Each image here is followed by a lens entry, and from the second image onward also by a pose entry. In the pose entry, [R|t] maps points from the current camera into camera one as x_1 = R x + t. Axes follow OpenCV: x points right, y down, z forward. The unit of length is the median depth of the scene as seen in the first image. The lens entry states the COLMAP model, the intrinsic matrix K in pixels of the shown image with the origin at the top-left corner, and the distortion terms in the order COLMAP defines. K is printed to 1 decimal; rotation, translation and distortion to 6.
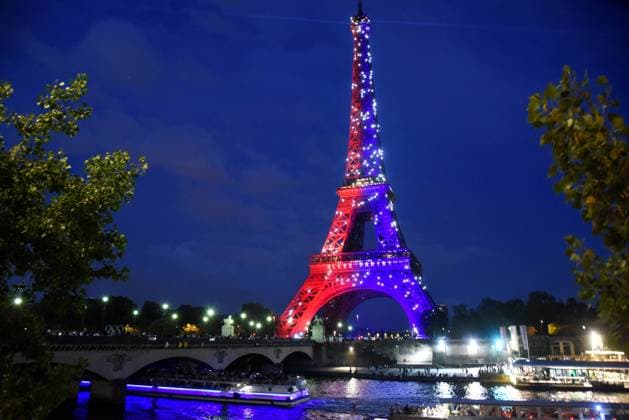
lens RADIAL K [[439.6, 0, 314.5], [0, 439.6, 210.0], [0, 0, 1]] dist [-0.102051, 0.066552]
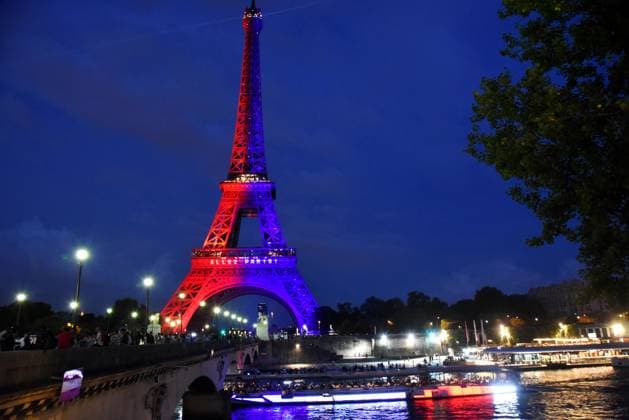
lens RADIAL K [[439.6, 0, 314.5], [0, 439.6, 210.0], [0, 0, 1]] dist [-0.102051, 0.066552]
pose [[0.909969, 0.085459, 0.405775, -0.219711], [-0.087608, 0.996066, -0.013314, 0.012145], [-0.405317, -0.023434, 0.913876, 0.052899]]
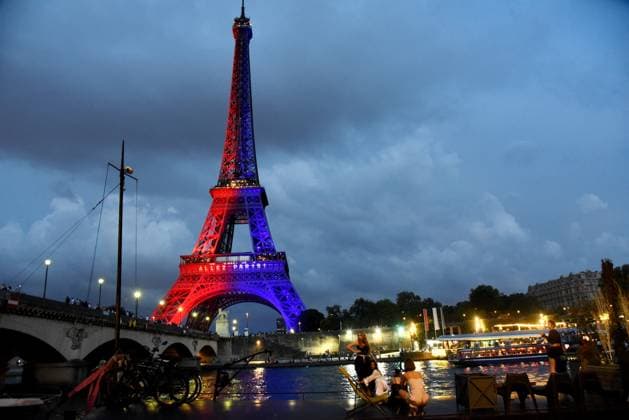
lens RADIAL K [[439.6, 0, 314.5], [0, 439.6, 210.0], [0, 0, 1]] dist [-0.102051, 0.066552]
pose [[0.931034, 0.066676, 0.358791, -0.116336], [-0.054185, 0.997527, -0.044770, 0.043531], [-0.360889, 0.022241, 0.932344, 0.033201]]
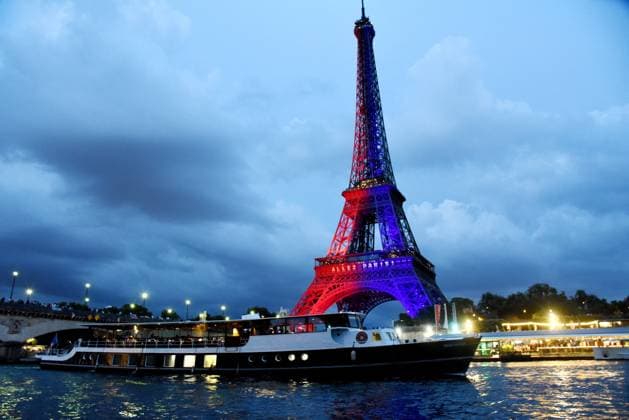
lens RADIAL K [[443.8, 0, 314.5], [0, 443.8, 210.0], [0, 0, 1]] dist [-0.101231, 0.071191]
pose [[0.992239, -0.048619, -0.114447, 0.152763], [0.044380, 0.998241, -0.039305, 0.044216], [0.116157, 0.033921, 0.992652, -0.007922]]
